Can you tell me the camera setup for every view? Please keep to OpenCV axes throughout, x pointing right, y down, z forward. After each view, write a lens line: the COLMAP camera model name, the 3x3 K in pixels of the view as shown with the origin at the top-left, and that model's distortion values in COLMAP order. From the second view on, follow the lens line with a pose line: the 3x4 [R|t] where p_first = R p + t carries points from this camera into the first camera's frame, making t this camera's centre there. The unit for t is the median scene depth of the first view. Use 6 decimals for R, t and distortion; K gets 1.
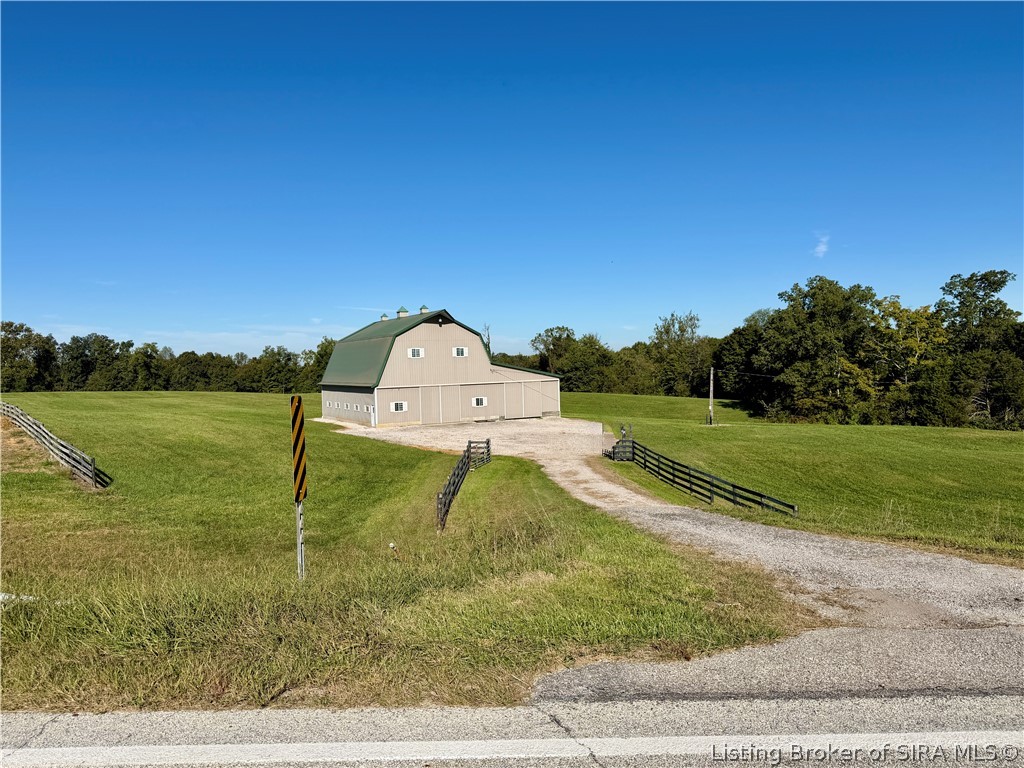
lens RADIAL K [[745.2, 0, 512.9], [0, 745.2, 382.6], [0, 0, 1]] dist [-0.003793, -0.000491]
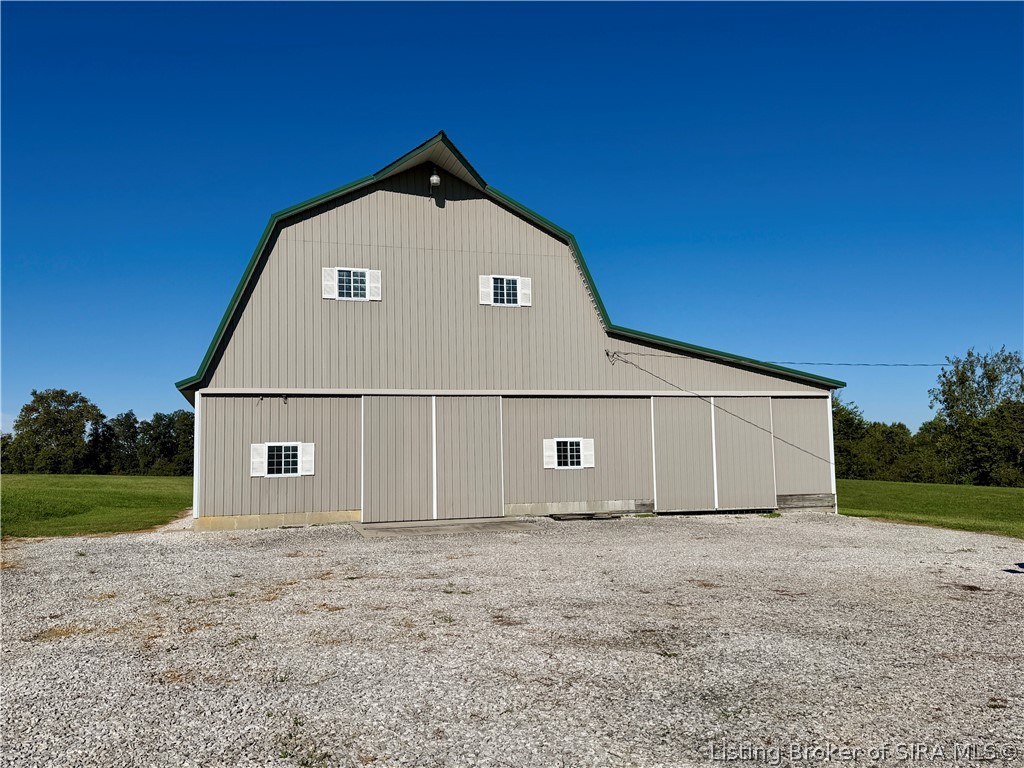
lens RADIAL K [[855.0, 0, 505.3], [0, 855.0, 386.4], [0, 0, 1]] dist [0.013902, -0.002232]
pose [[0.975795, -0.011269, -0.218398, 0.002872], [-0.013139, 0.993846, -0.109986, 0.016694], [0.218293, 0.110194, 0.969642, 0.289728]]
